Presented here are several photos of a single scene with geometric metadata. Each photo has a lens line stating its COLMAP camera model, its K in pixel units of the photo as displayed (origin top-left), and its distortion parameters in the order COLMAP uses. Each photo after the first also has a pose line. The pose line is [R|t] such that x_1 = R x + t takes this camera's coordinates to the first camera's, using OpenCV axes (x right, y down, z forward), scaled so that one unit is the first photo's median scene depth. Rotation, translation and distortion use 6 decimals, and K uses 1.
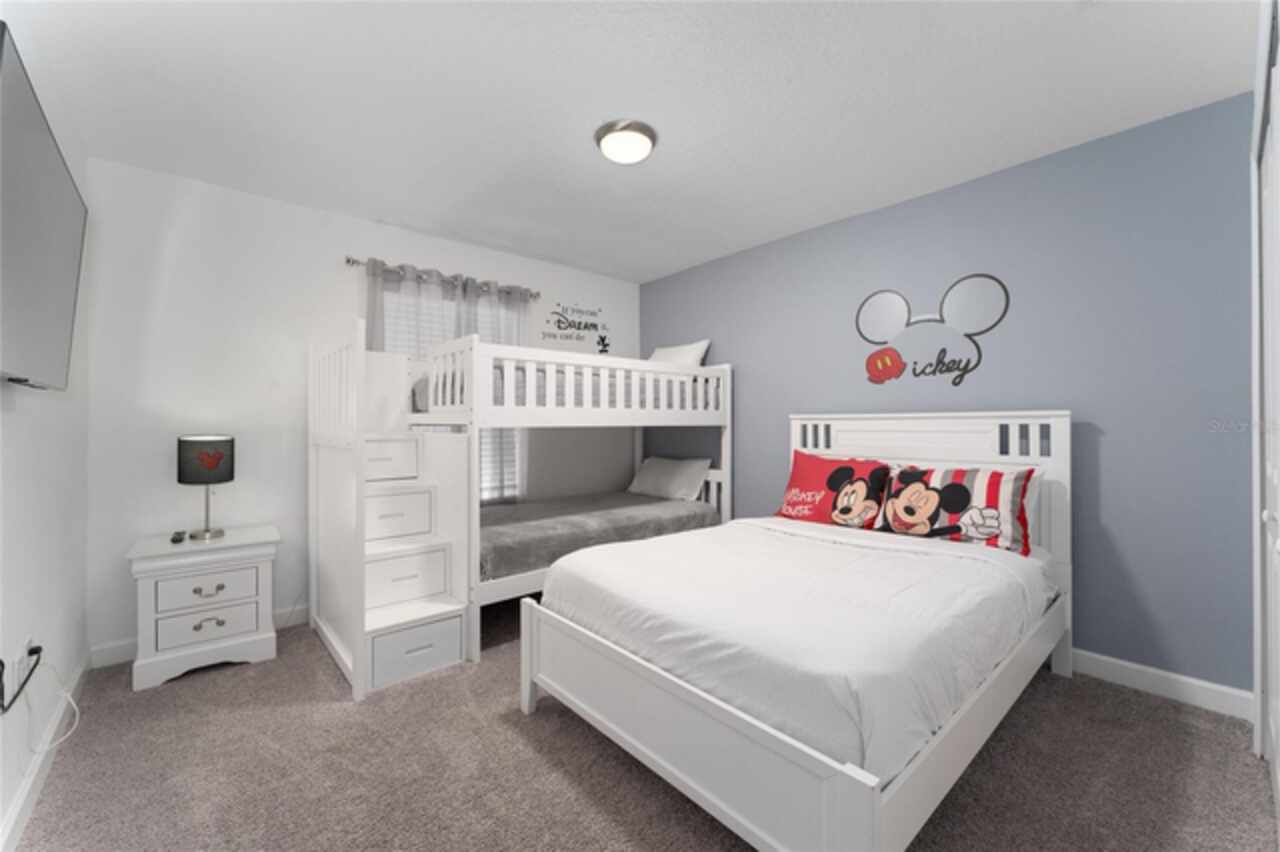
lens RADIAL K [[513.9, 0, 640.0], [0, 513.9, 426.0], [0, 0, 1]] dist [-0.000013, 0.000057]
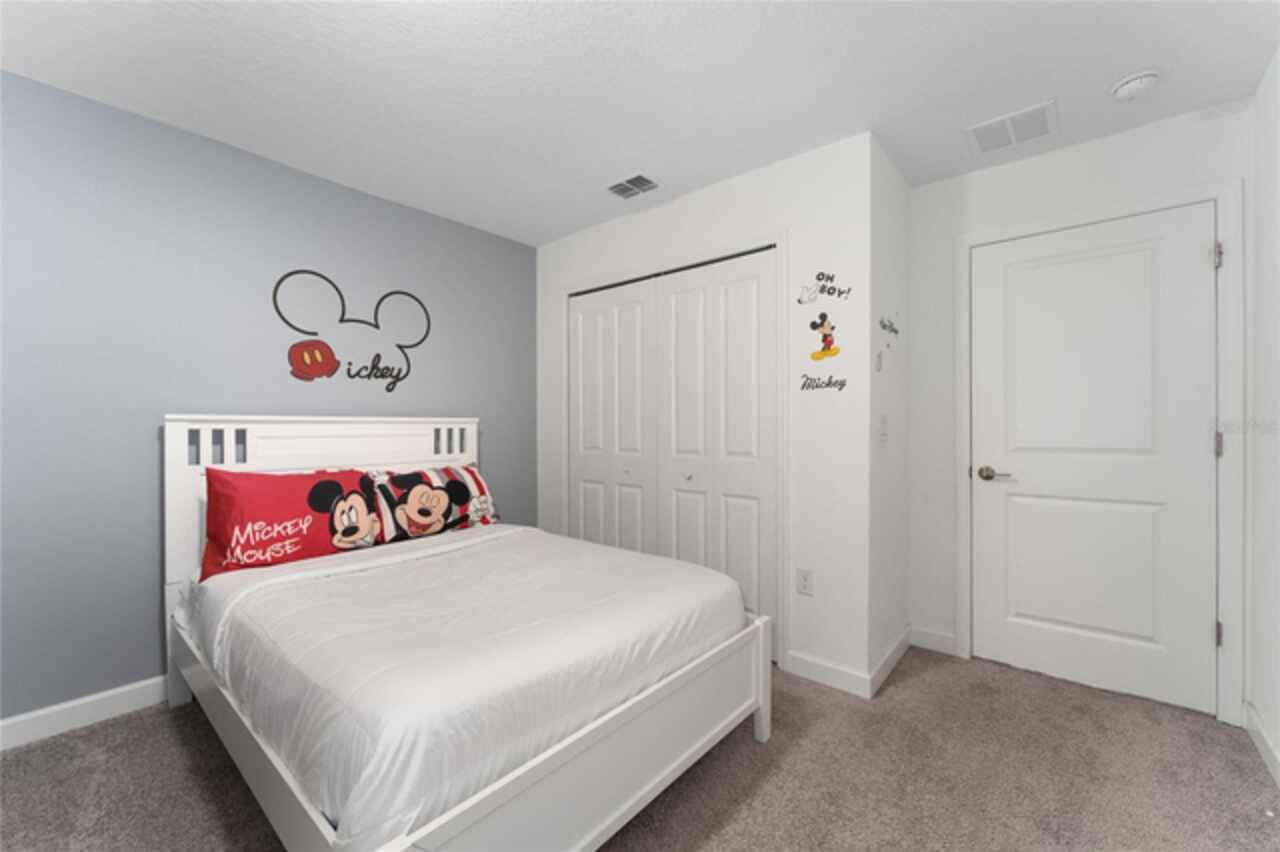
lens RADIAL K [[513.9, 0, 640.0], [0, 513.9, 426.0], [0, 0, 1]] dist [-0.000013, 0.000057]
pose [[-0.155064, 0.005075, 0.987891, -0.504197], [0.006327, 0.999971, -0.004144, -0.000879], [-0.987884, 0.005608, -0.155092, 0.661521]]
